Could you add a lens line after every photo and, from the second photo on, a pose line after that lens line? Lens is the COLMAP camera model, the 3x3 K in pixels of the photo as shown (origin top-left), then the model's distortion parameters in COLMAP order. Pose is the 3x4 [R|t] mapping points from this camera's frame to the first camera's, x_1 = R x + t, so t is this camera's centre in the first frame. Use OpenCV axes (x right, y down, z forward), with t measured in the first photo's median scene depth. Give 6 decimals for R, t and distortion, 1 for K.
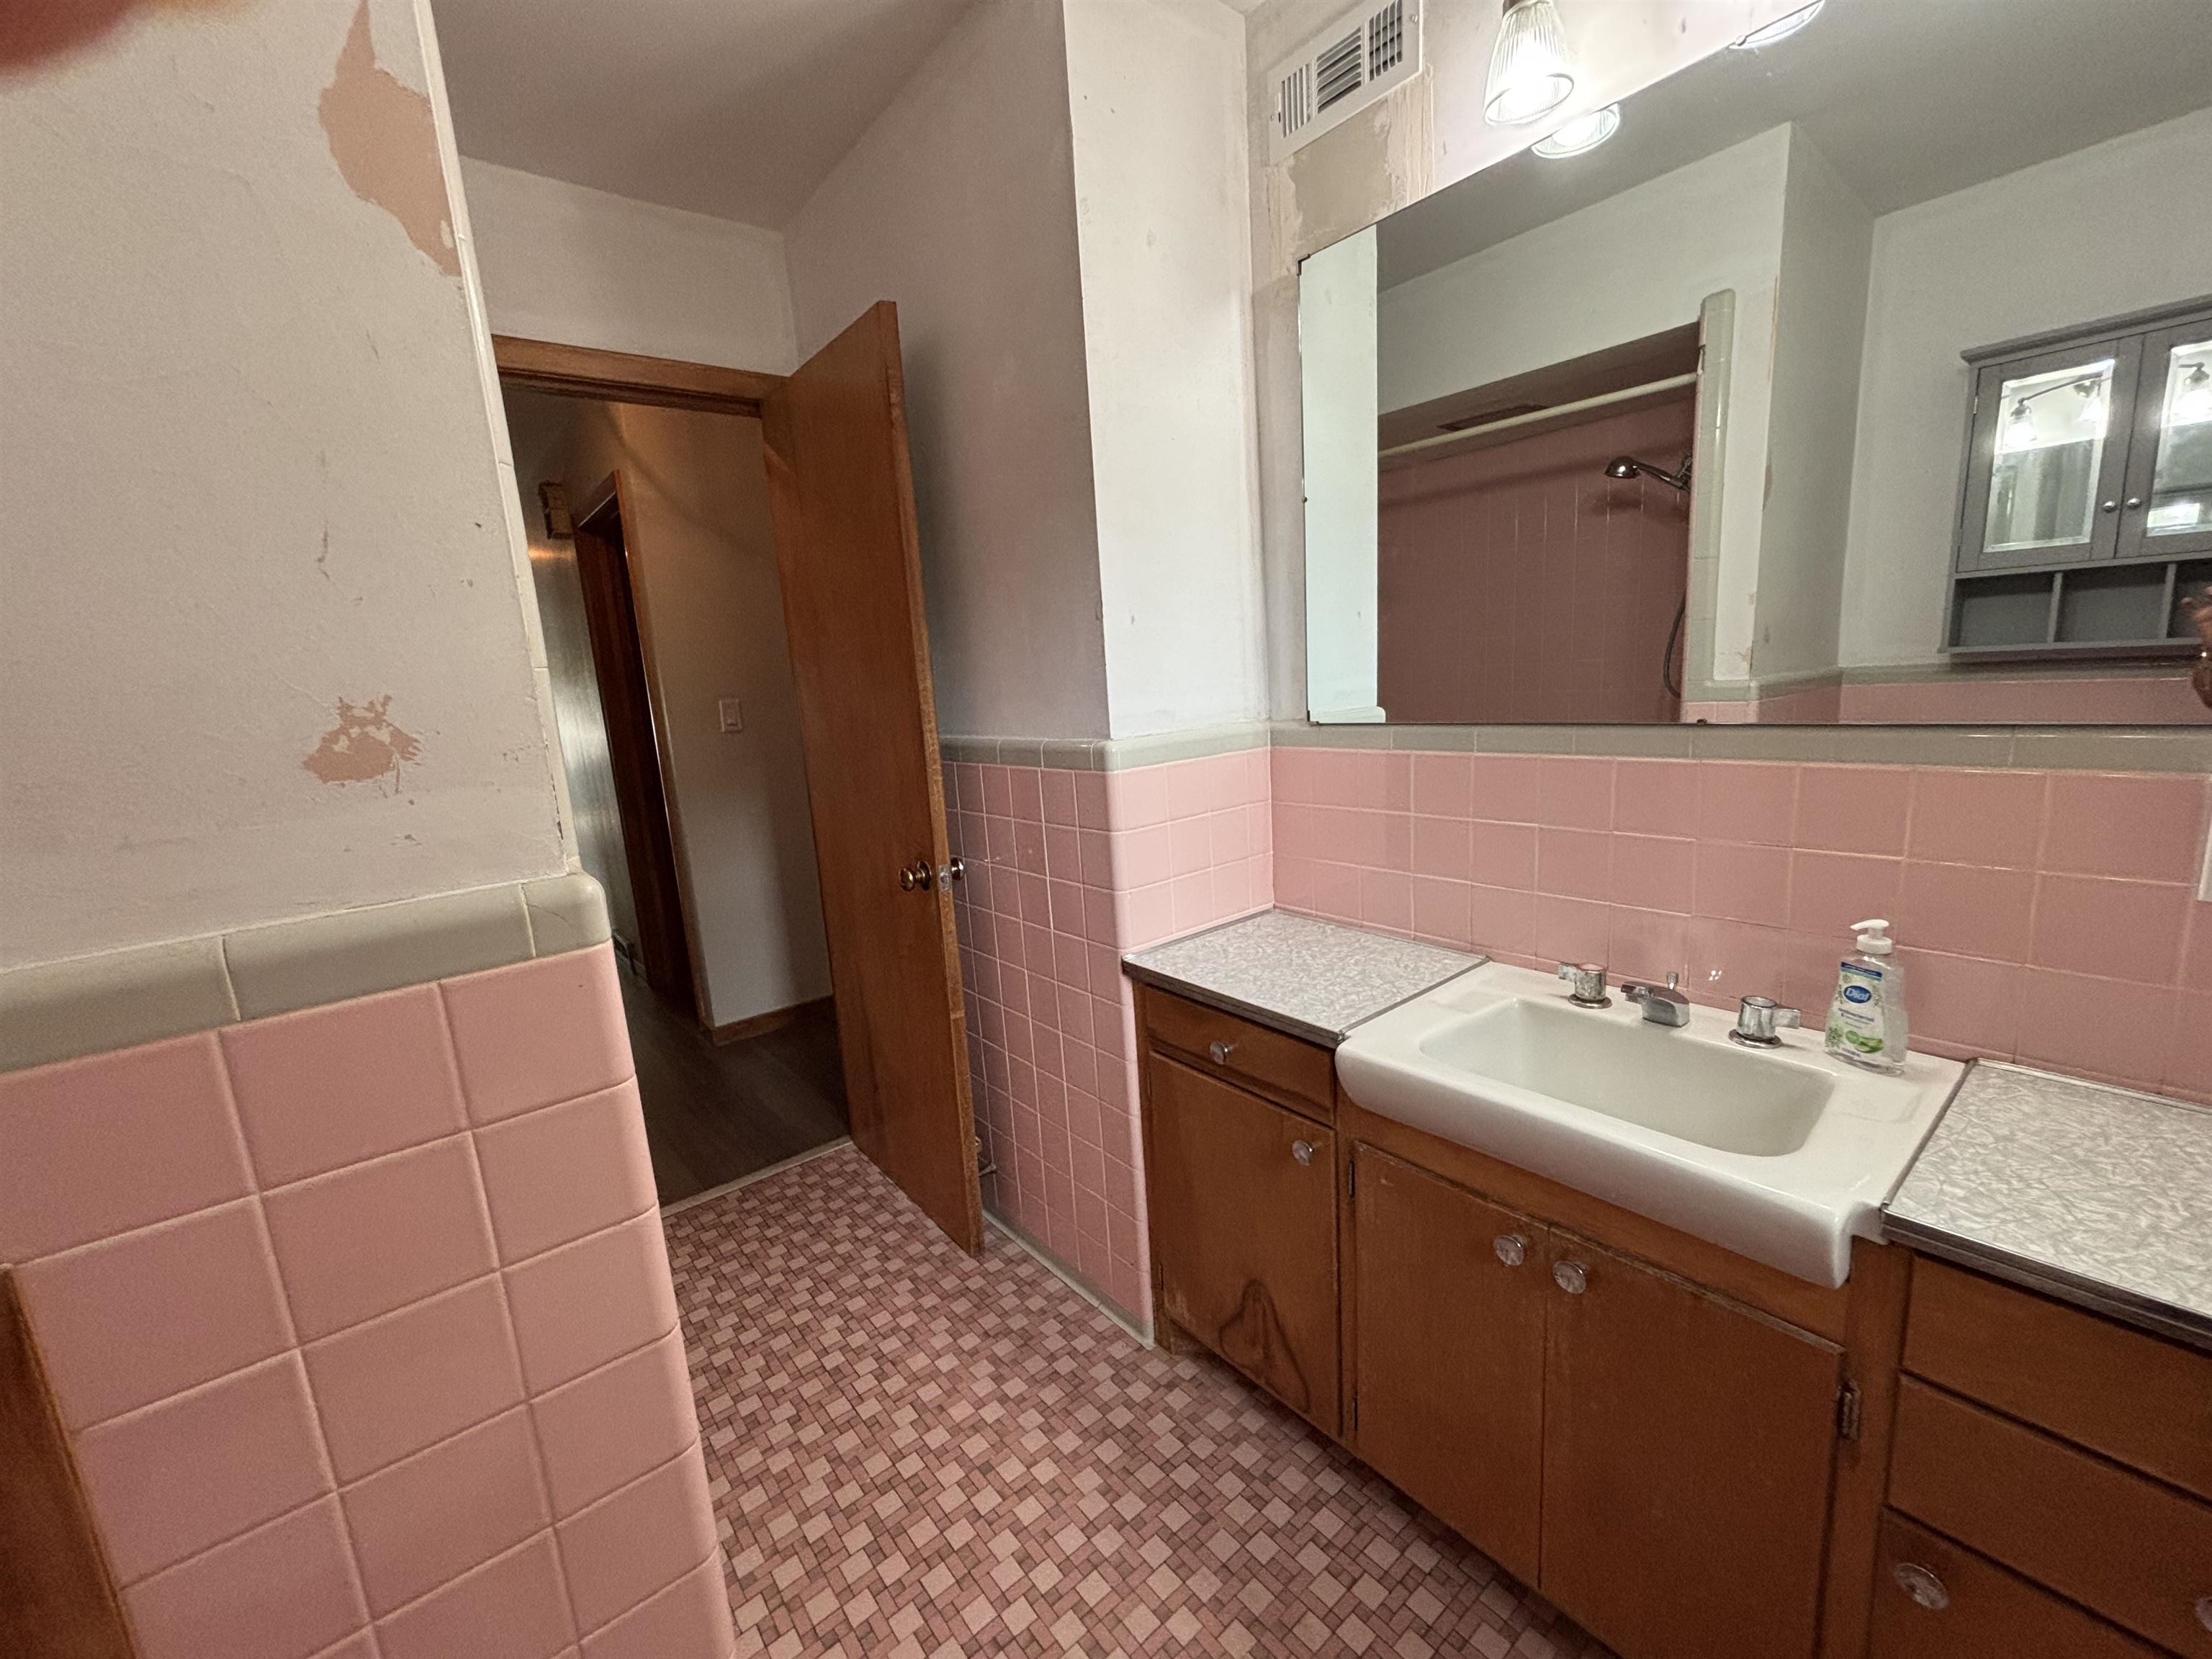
lens RADIAL K [[892.9, 0, 1098.0], [0, 892.9, 829.5], [0, 0, 1]] dist [0.000196, -0.000088]
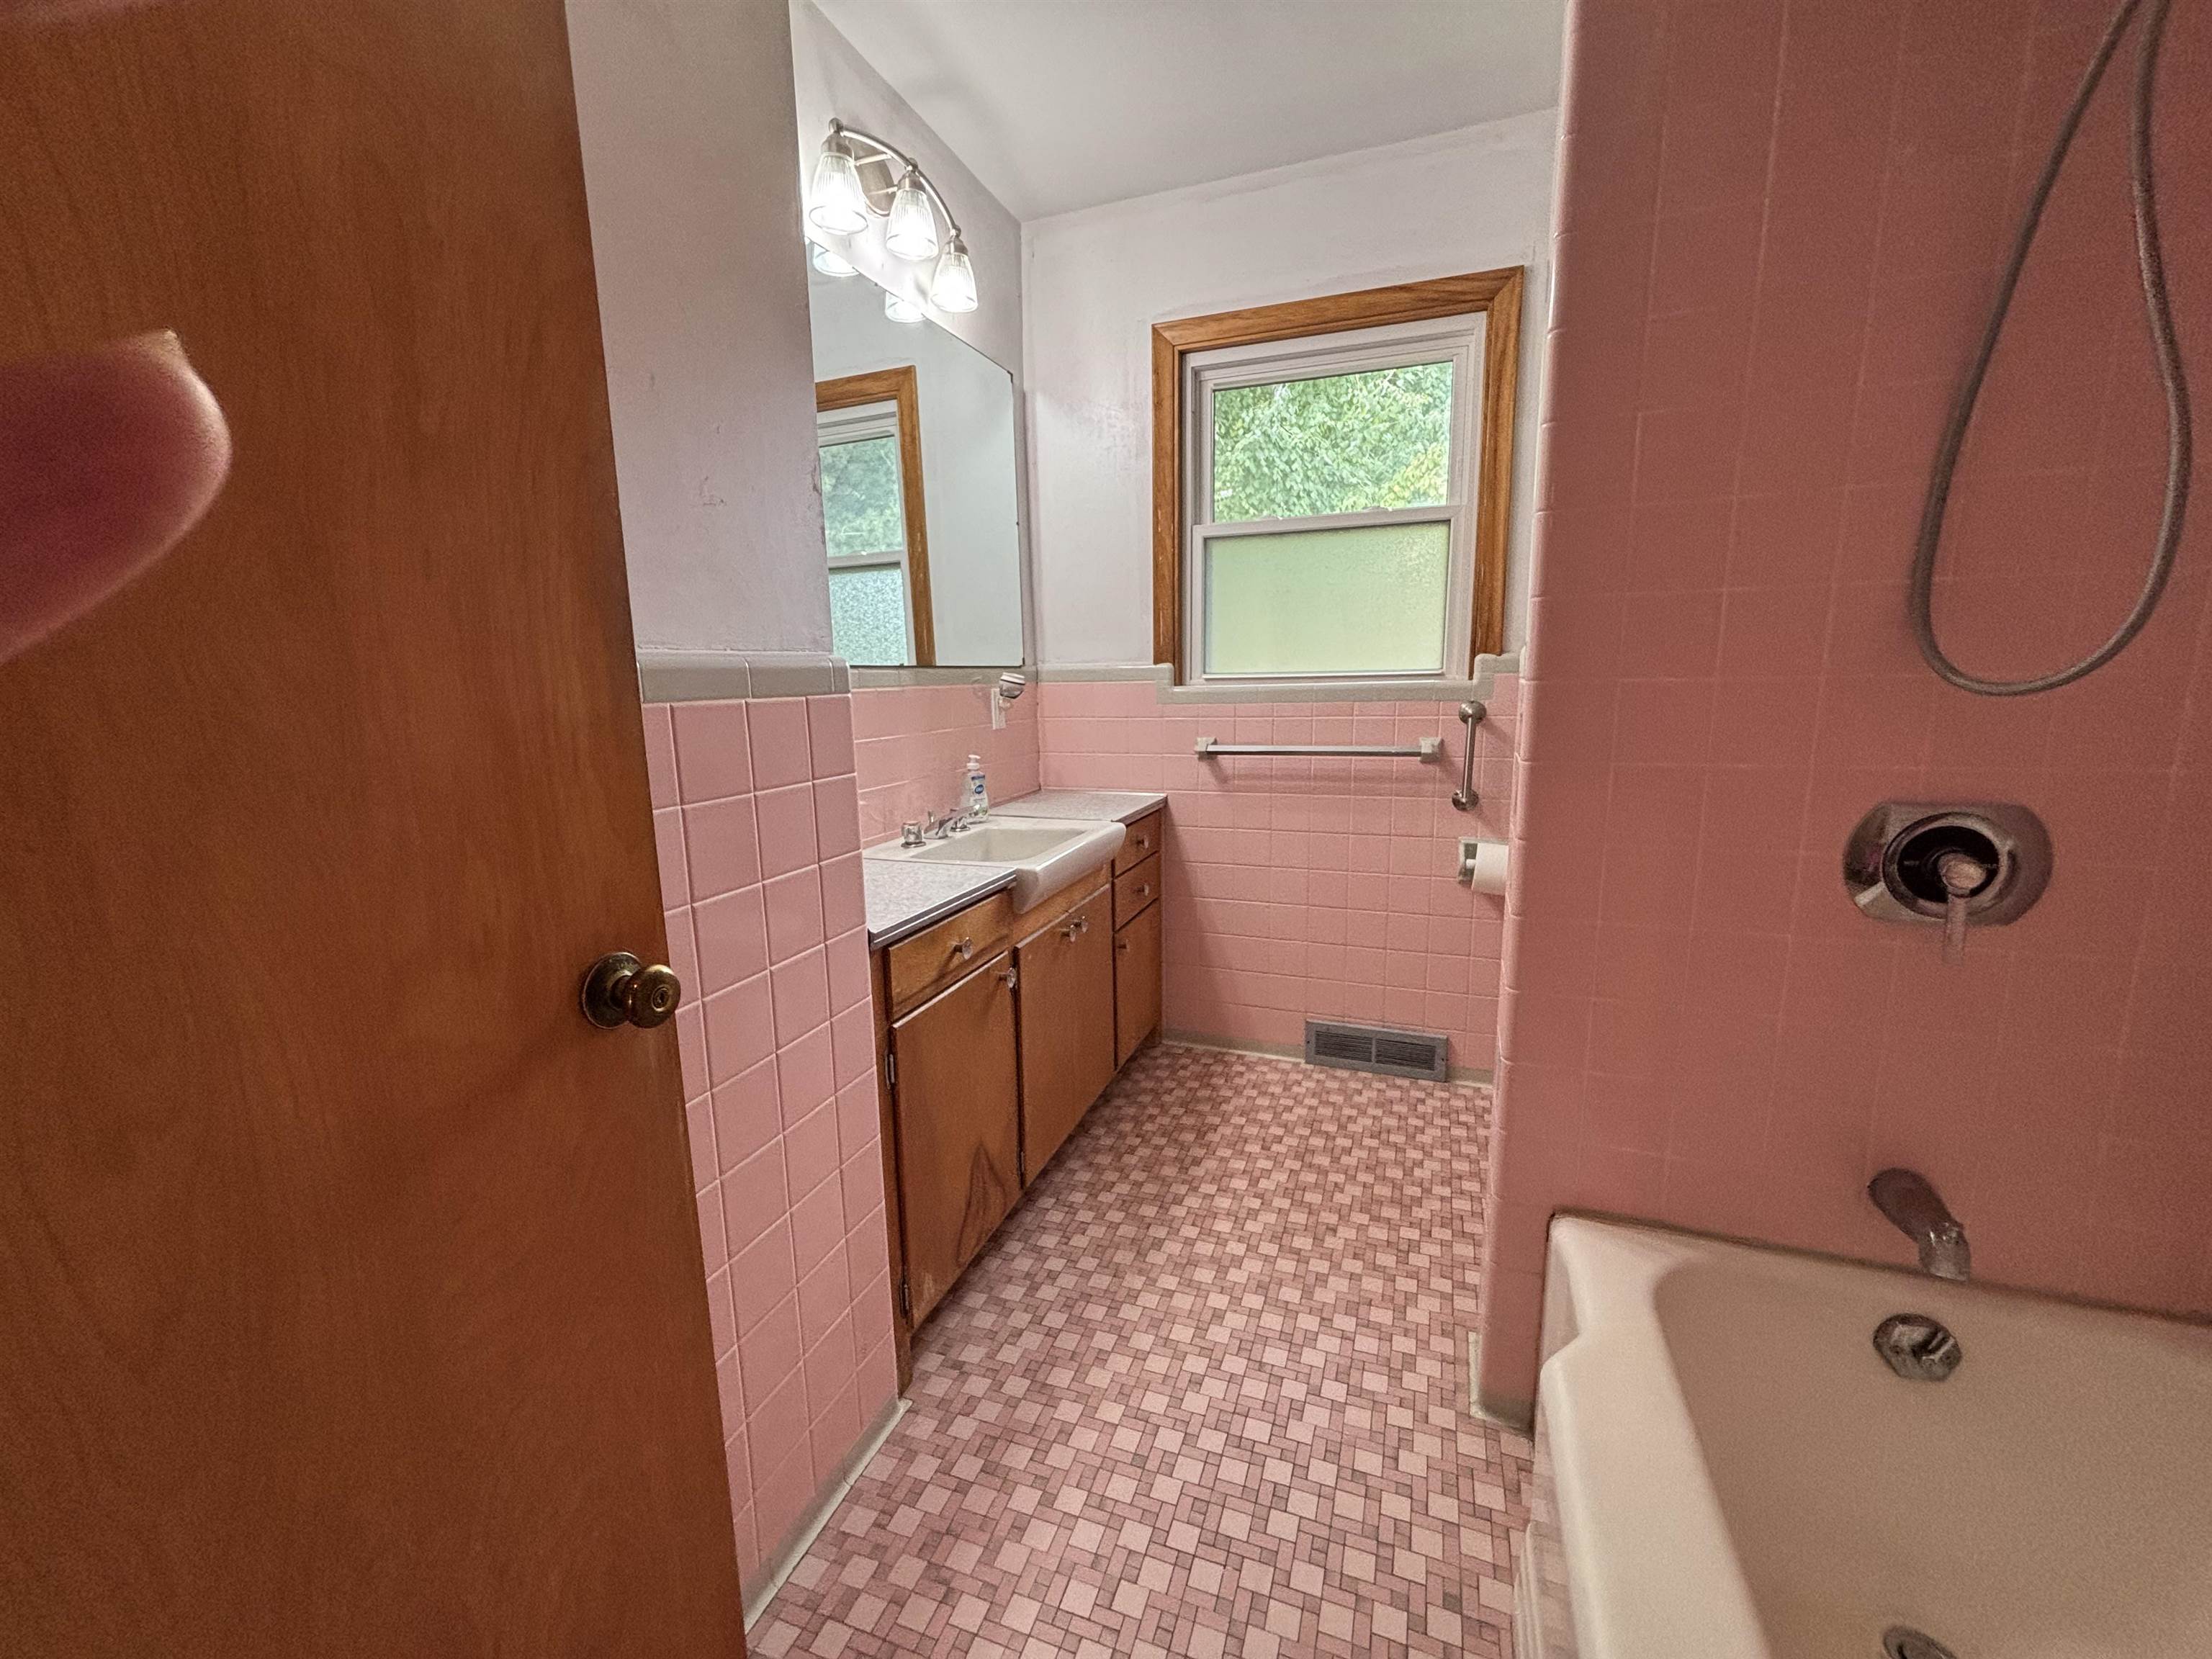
lens RADIAL K [[892.9, 0, 1099.3], [0, 892.9, 841.5], [0, 0, 1]] dist [0.000196, -0.000088]
pose [[-0.504445, -0.085811, 0.859169, -0.835238], [0.195370, 0.957899, 0.210380, -0.066550], [-0.841051, 0.273981, -0.466442, 1.315193]]
